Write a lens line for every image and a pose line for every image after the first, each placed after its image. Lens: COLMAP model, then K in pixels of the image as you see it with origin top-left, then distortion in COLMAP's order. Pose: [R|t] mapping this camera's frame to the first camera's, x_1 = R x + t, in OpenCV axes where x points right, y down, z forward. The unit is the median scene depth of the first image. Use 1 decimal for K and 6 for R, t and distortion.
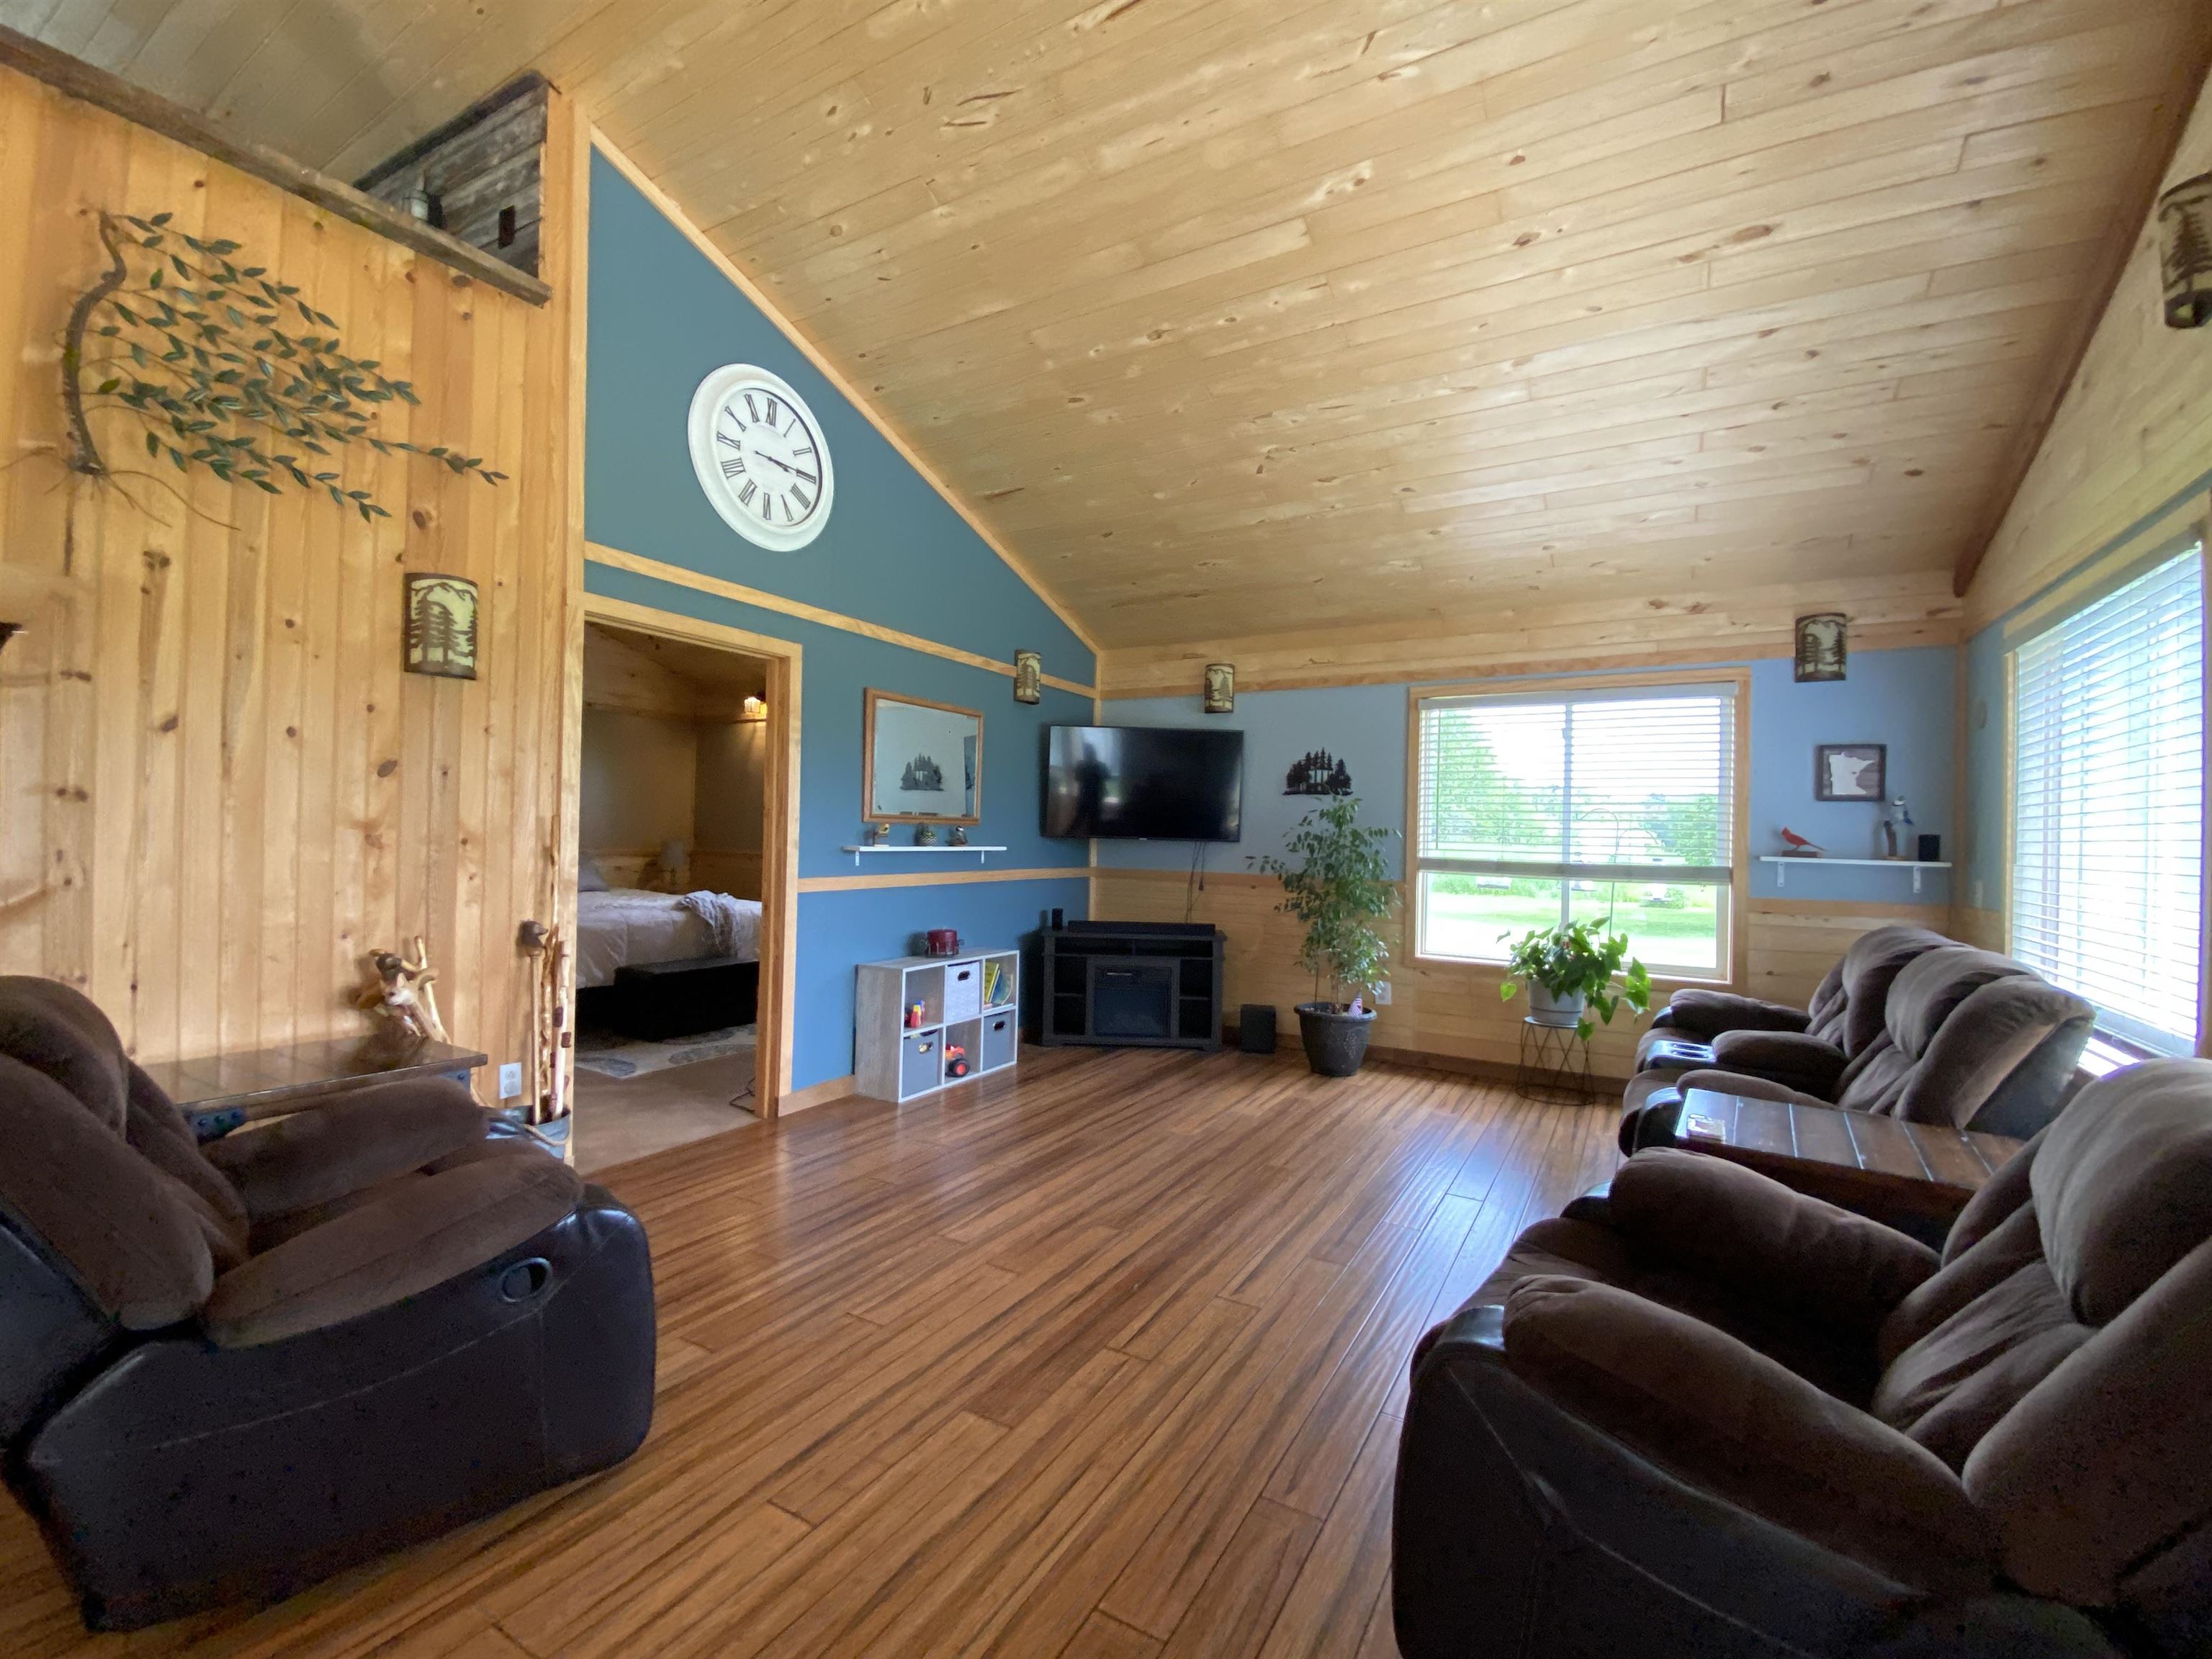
lens RADIAL K [[939.4, 0, 1102.5], [0, 939.4, 835.2], [0, 0, 1]] dist [0.016661, -0.019407]
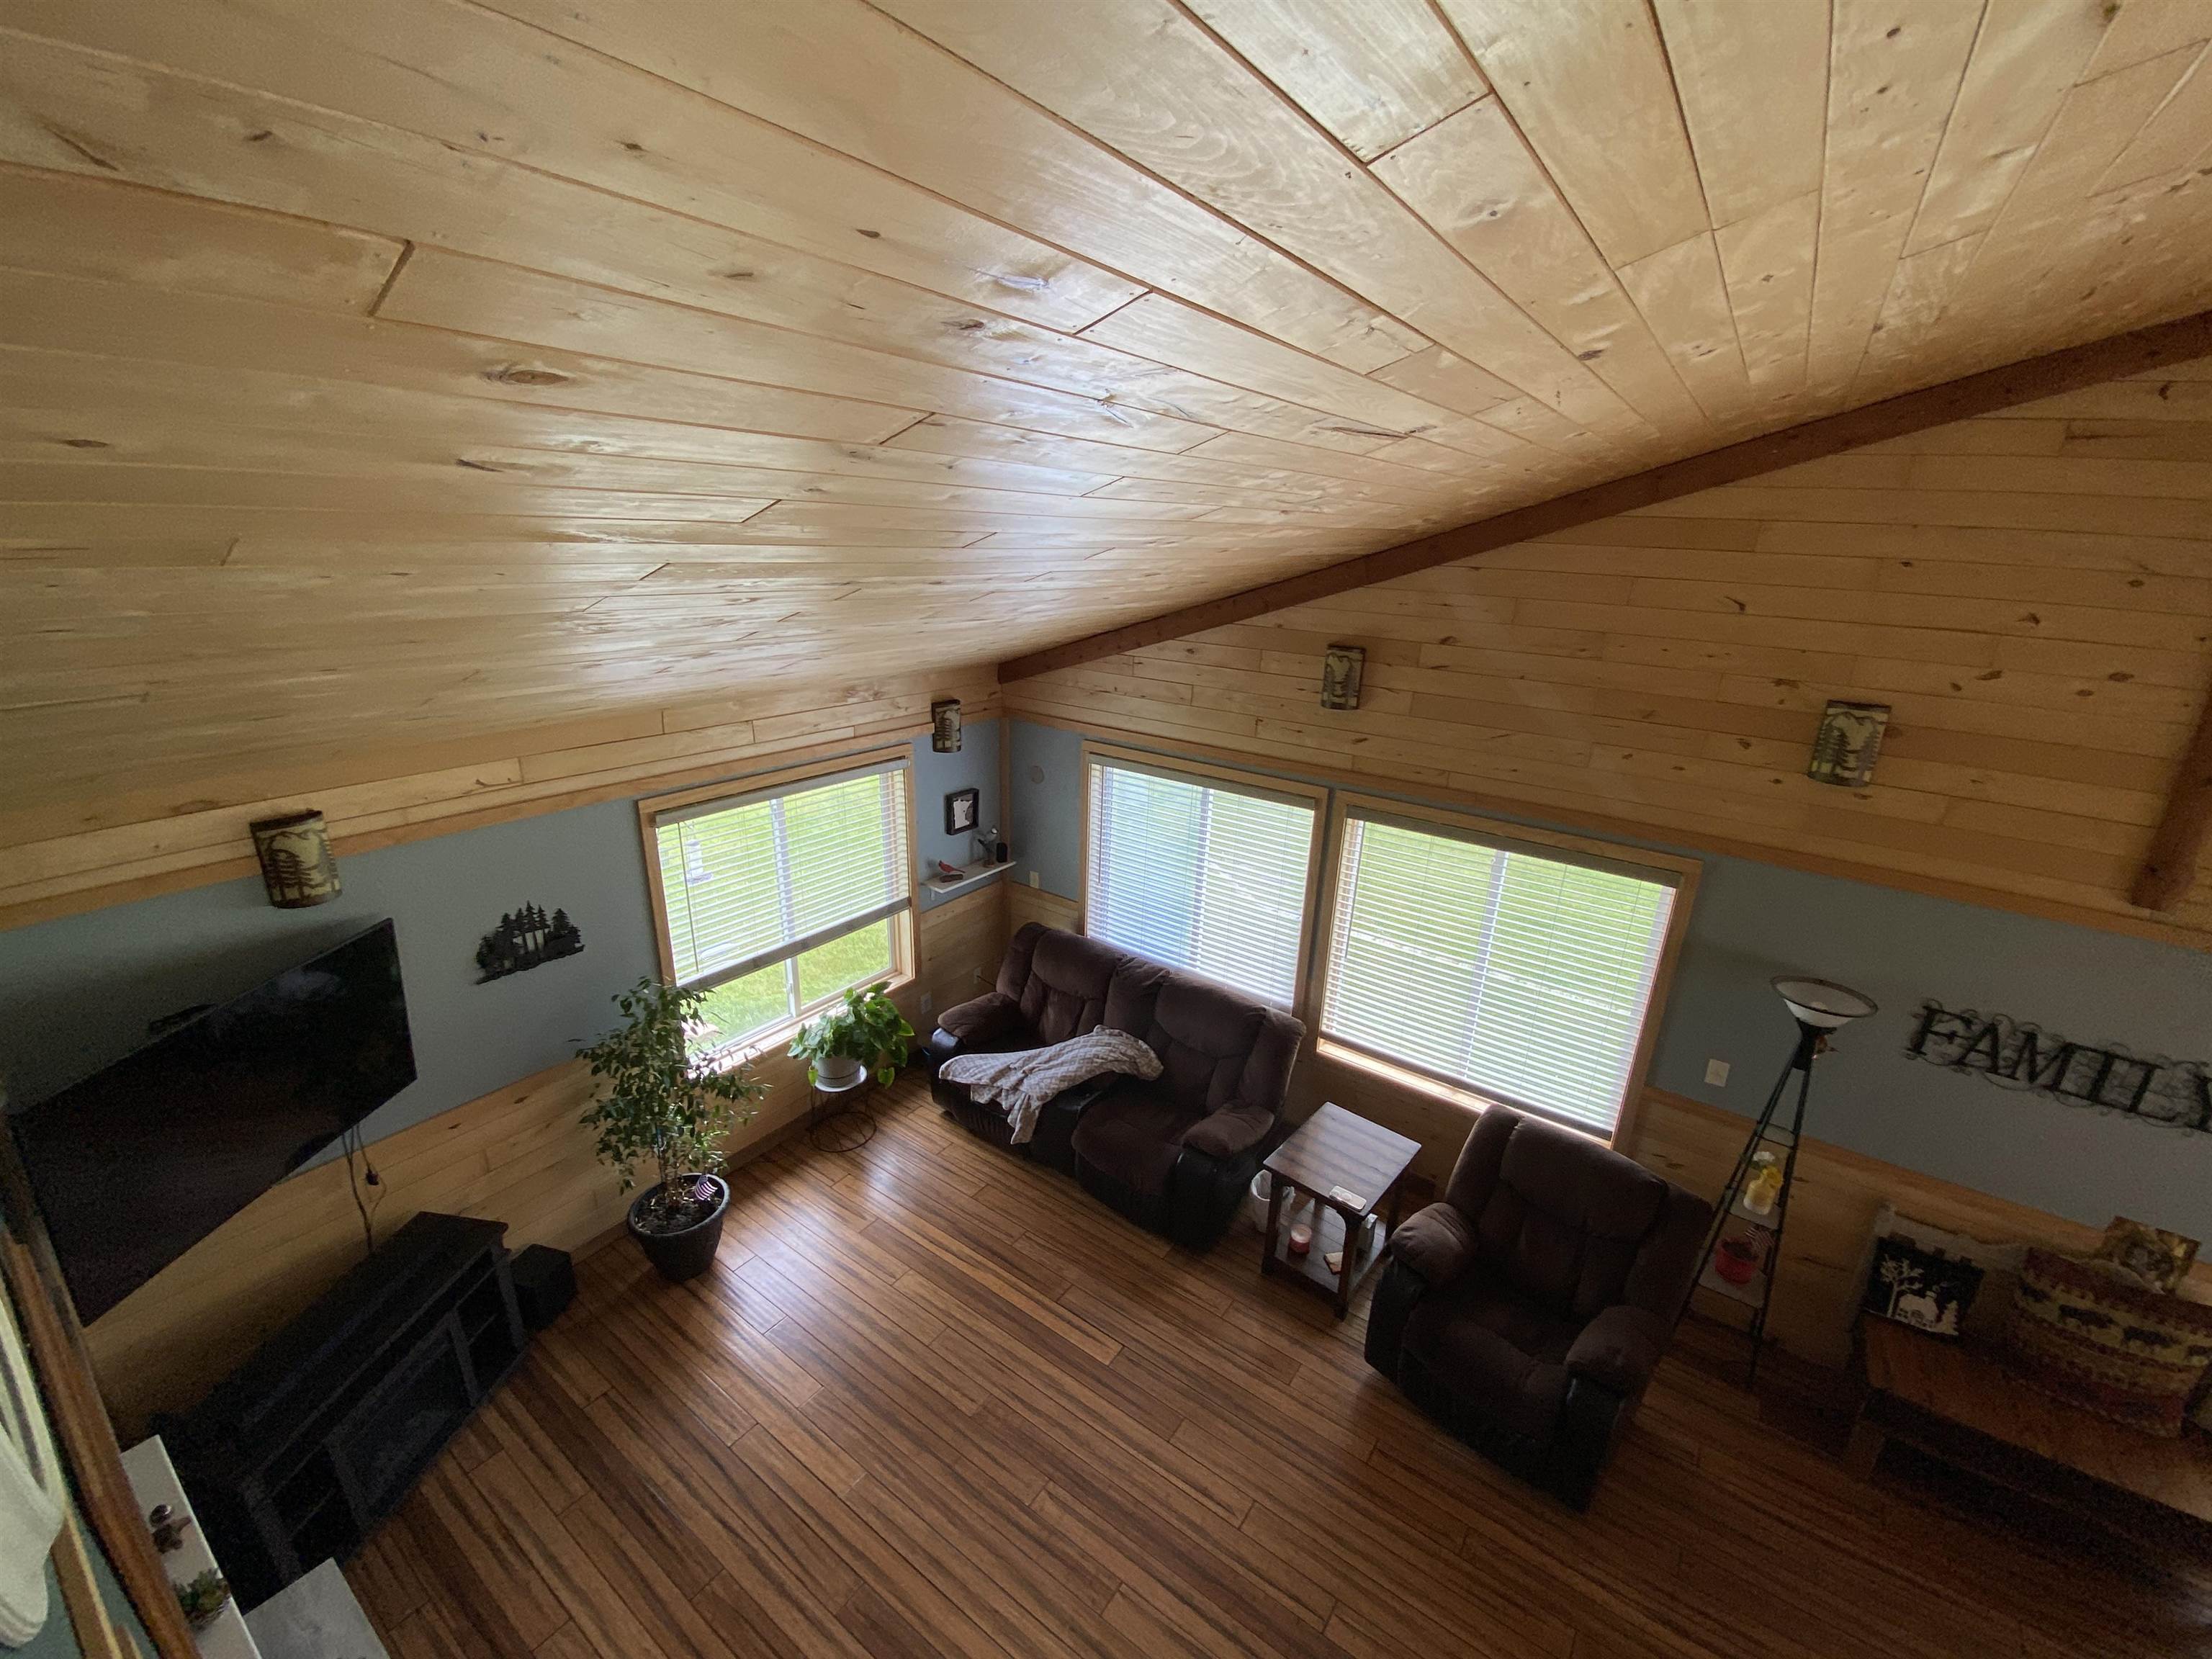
lens RADIAL K [[885.5, 0, 1110.5], [0, 885.5, 817.2], [0, 0, 1]] dist [-0.021881, -0.002945]
pose [[0.083567, -0.335281, 0.938404, -0.393158], [-0.028588, 0.940504, 0.338577, -0.474821], [-0.996092, -0.055121, 0.069010, 0.644711]]
